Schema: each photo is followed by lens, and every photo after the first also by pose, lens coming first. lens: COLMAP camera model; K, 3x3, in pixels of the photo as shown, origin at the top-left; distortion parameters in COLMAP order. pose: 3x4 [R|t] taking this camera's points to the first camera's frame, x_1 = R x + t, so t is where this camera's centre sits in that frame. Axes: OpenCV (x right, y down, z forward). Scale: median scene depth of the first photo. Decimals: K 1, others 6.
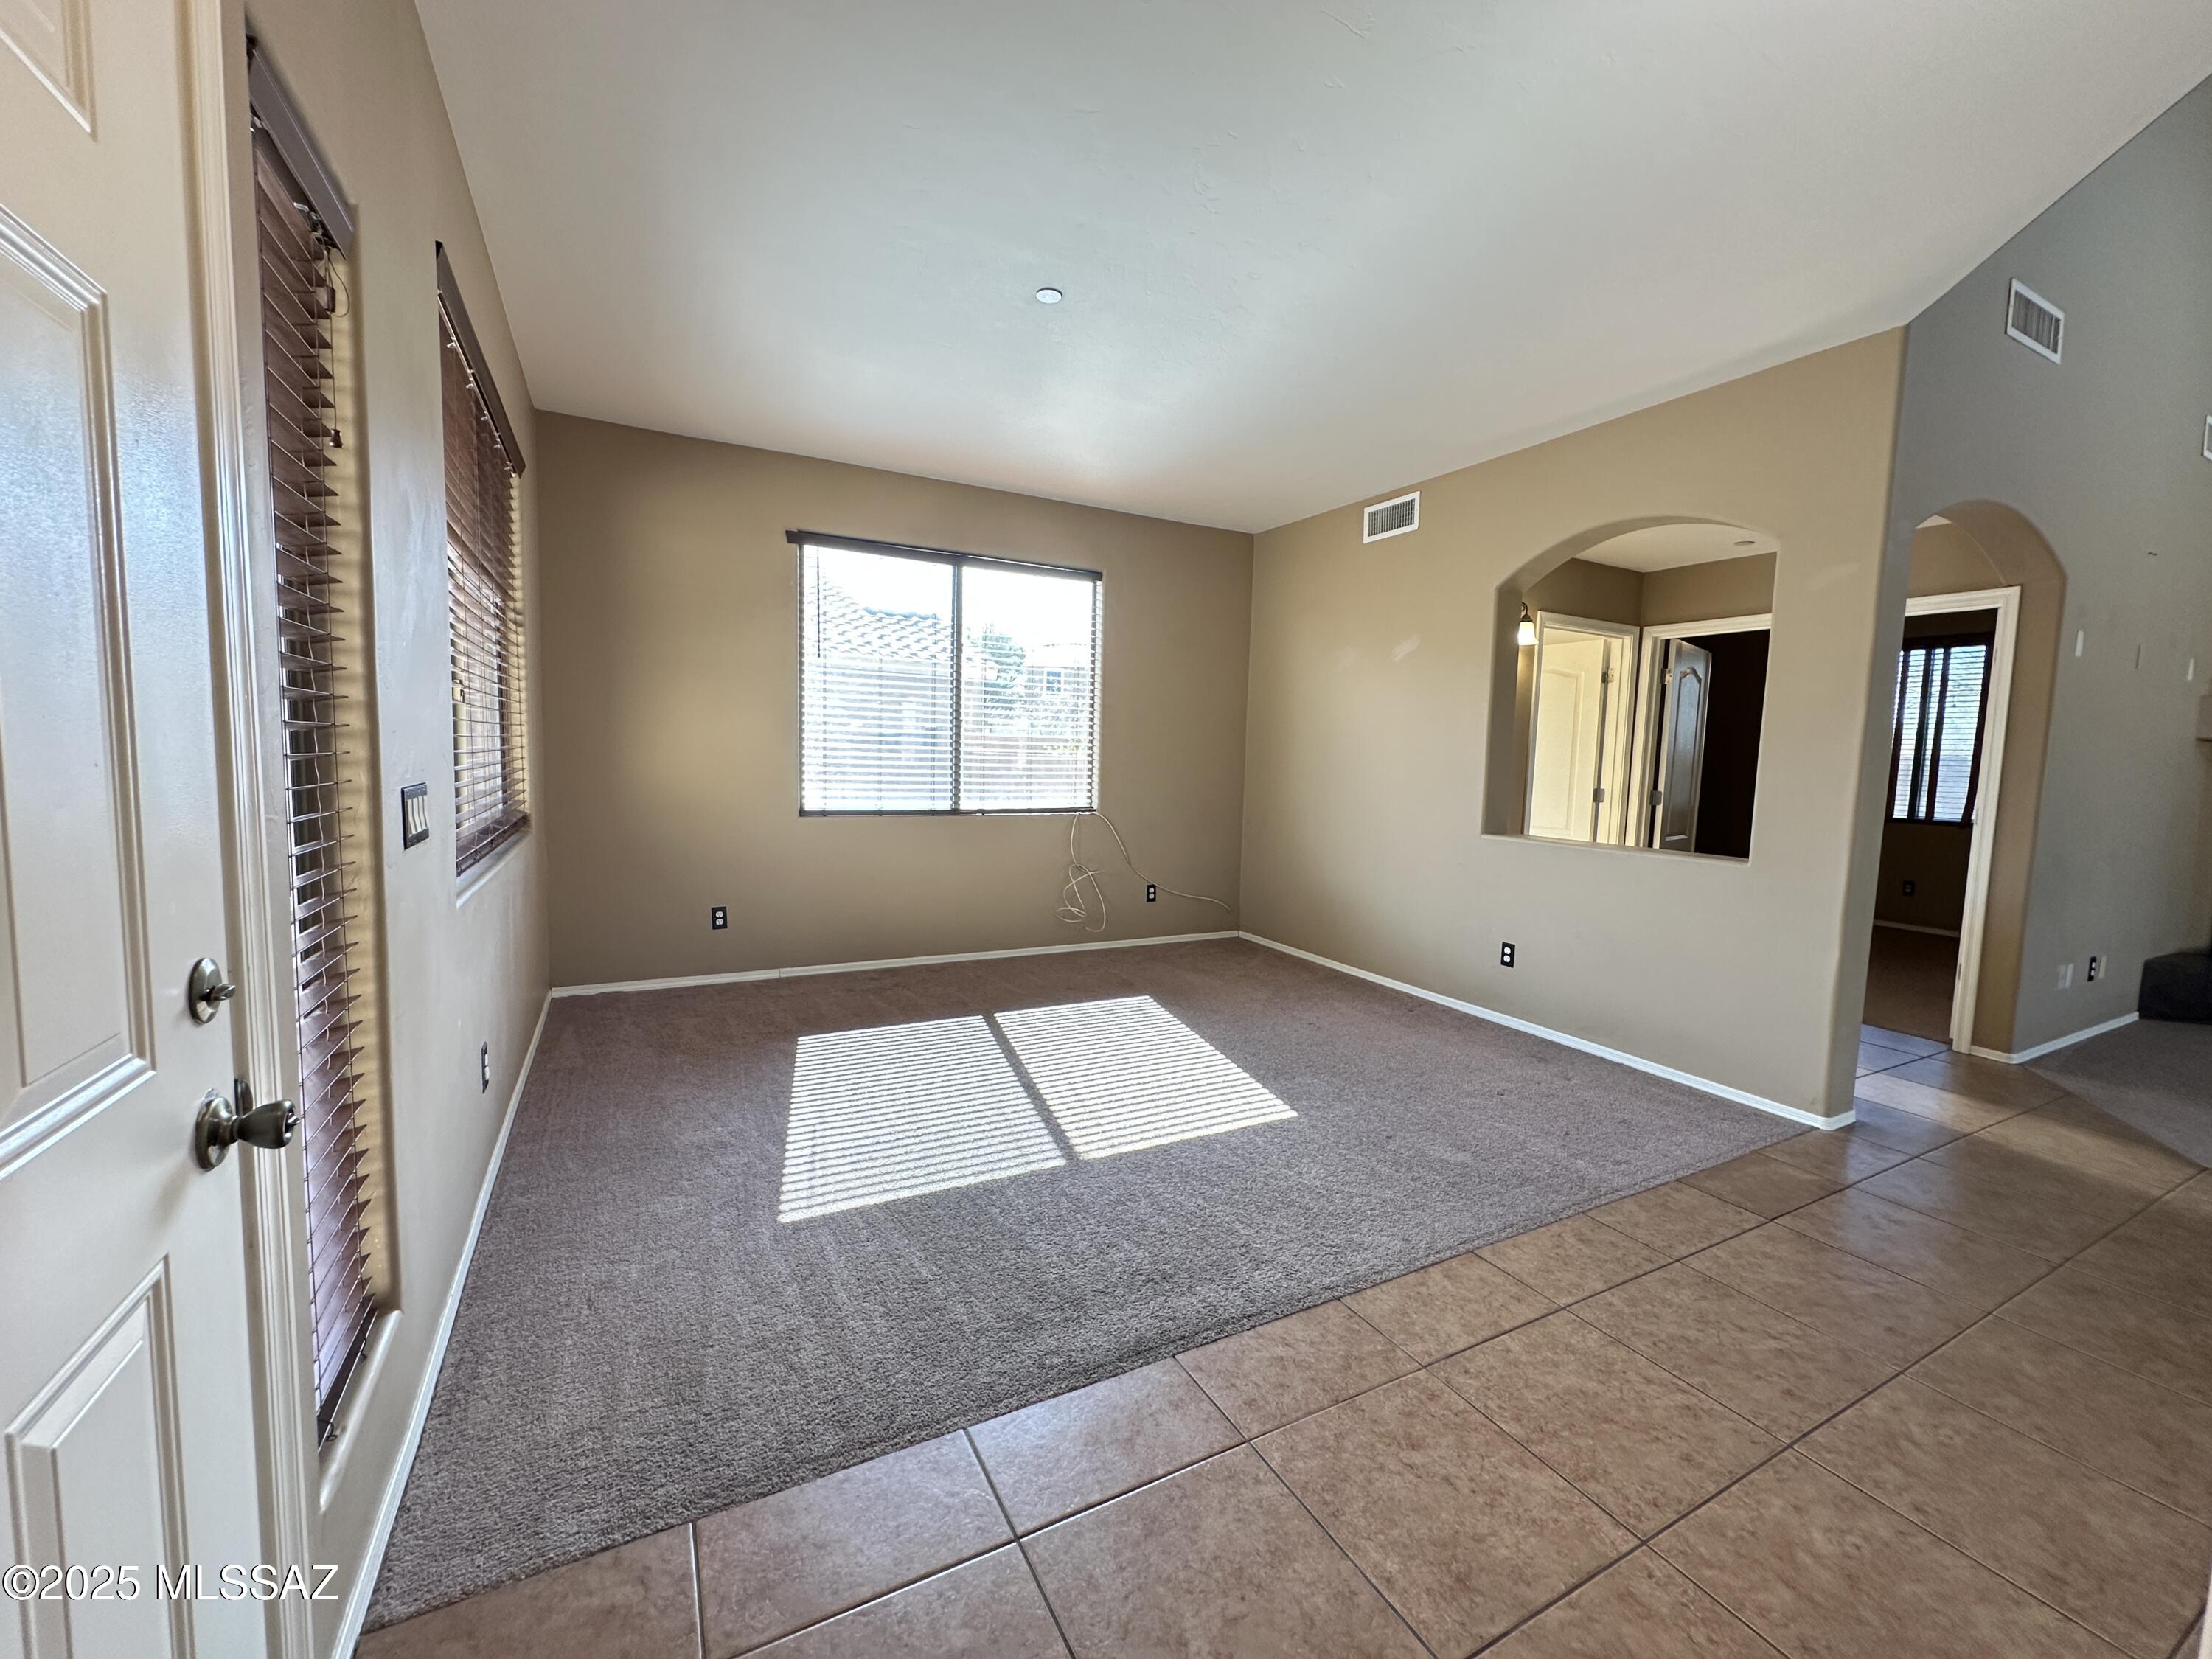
lens RADIAL K [[883.4, 0, 1106.7], [0, 883.4, 837.2], [0, 0, 1]] dist [0.000251, 0.000365]
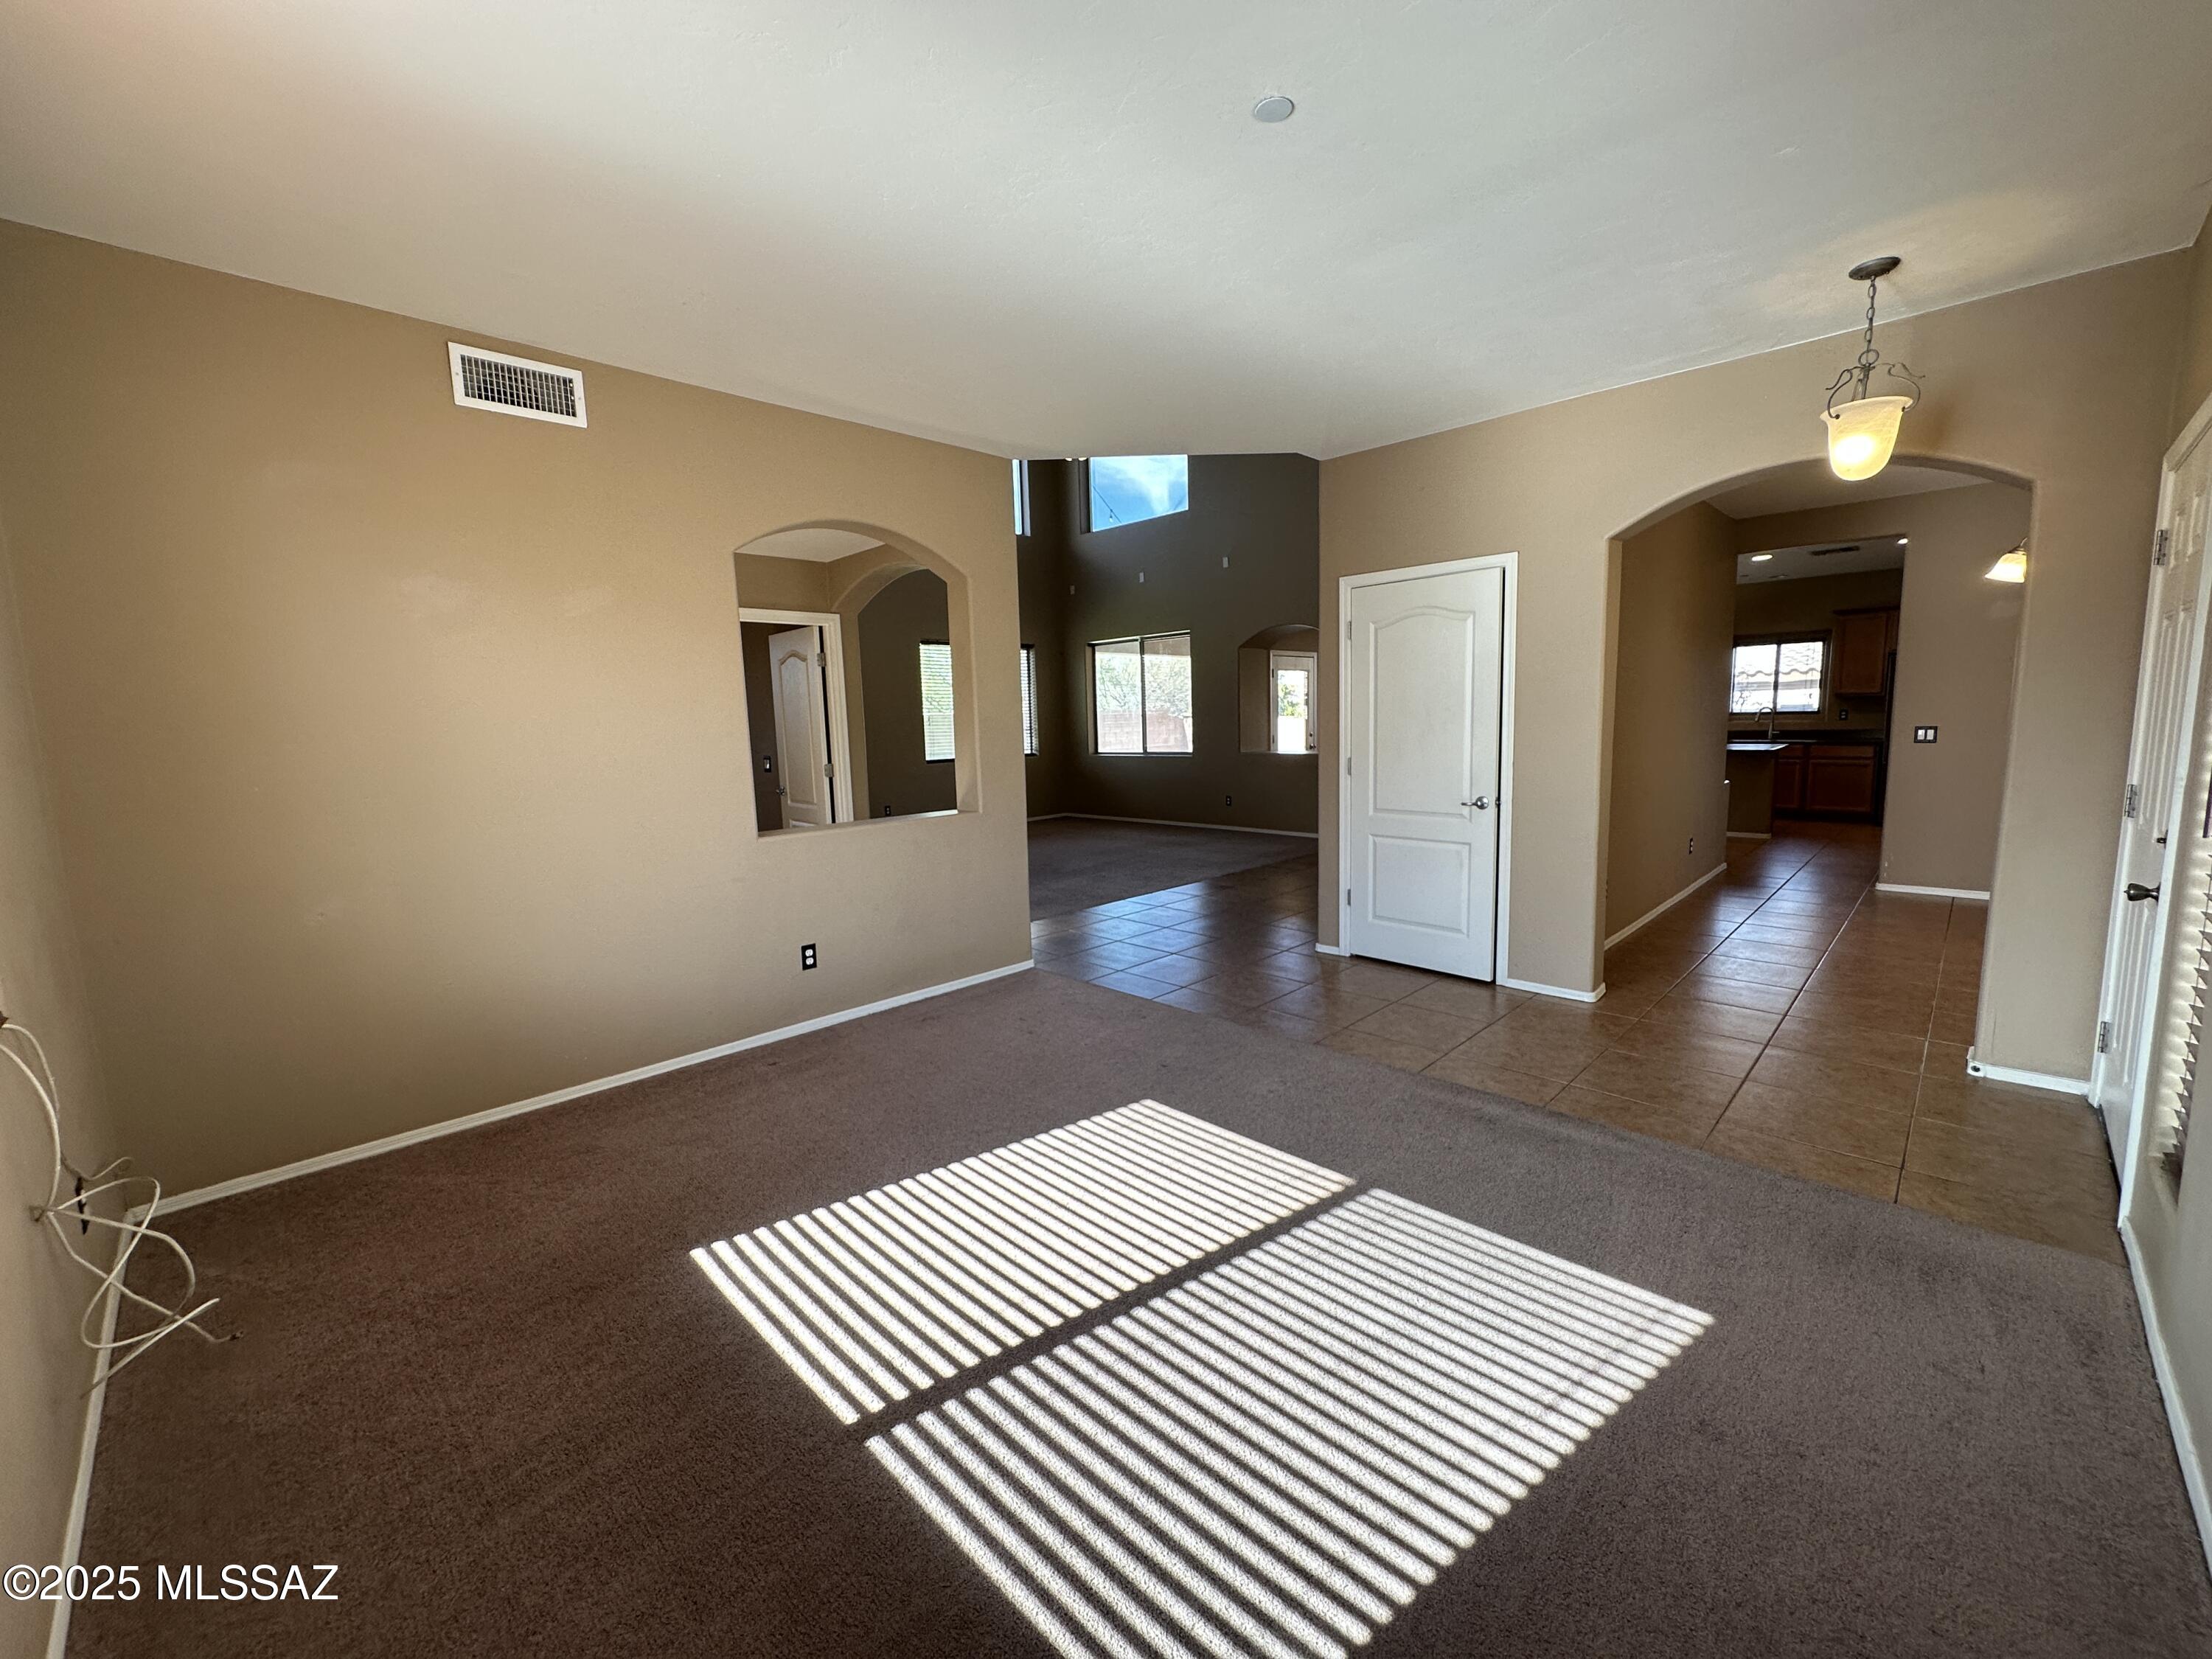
lens RADIAL K [[885.2, 0, 1104.9], [0, 885.2, 828.7], [0, 0, 1]] dist [-0.002535, 0.000481]
pose [[-0.294408, -0.142293, 0.945027, -0.513601], [0.107394, 0.977664, 0.180663, -0.137520], [-0.949627, 0.154679, -0.272551, 0.940810]]
